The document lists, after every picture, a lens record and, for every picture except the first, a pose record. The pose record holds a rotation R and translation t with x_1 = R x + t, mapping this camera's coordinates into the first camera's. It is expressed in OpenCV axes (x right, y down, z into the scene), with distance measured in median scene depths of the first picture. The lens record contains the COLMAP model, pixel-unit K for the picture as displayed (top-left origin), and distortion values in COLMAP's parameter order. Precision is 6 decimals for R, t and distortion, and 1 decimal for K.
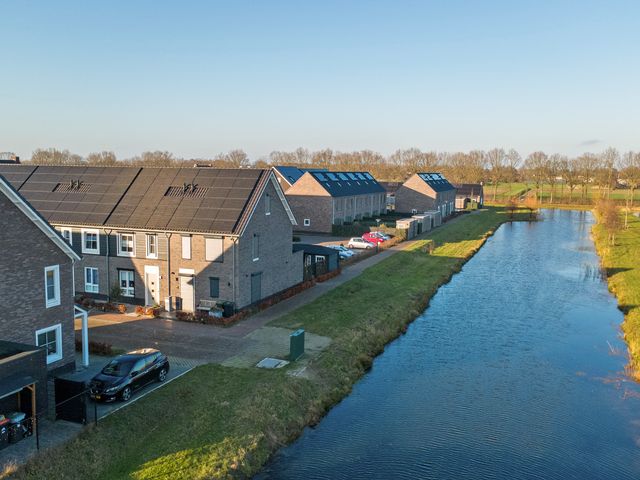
lens RADIAL K [[599.0, 0, 320.0], [0, 599.0, 240.0], [0, 0, 1]] dist [0.005200, 0.013930]
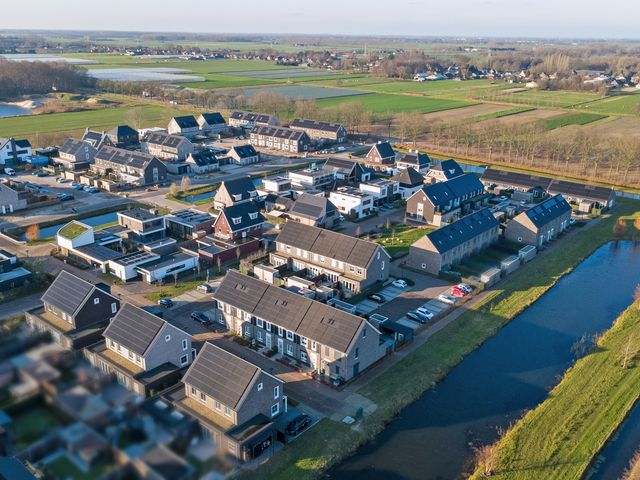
lens RADIAL K [[599.0, 0, 320.0], [0, 599.0, 240.0], [0, 0, 1]] dist [0.005200, 0.013930]
pose [[0.945538, 0.108119, -0.307032, 0.426274], [-0.041595, 0.975626, 0.215464, -0.917651], [0.322844, -0.190958, 0.926988, -1.110698]]
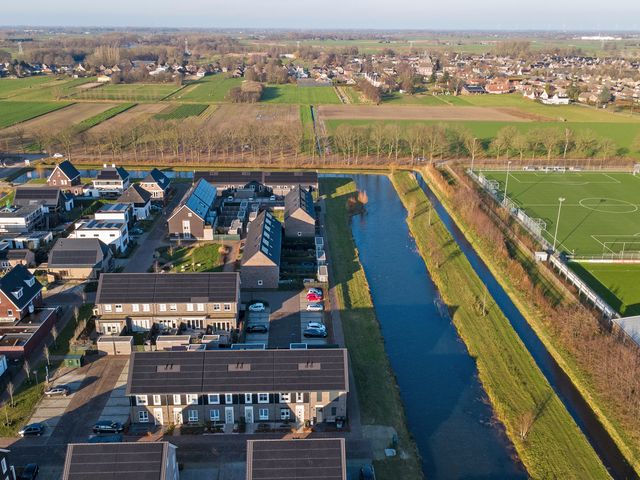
lens RADIAL K [[618.4, 0, 320.0], [0, 618.4, 240.0], [0, 0, 1]] dist [0.004957, -0.001943]
pose [[0.918235, -0.135802, 0.372026, -0.964986], [0.052045, 0.972602, 0.226576, -1.032428], [-0.392602, -0.188688, 0.900145, -0.893514]]
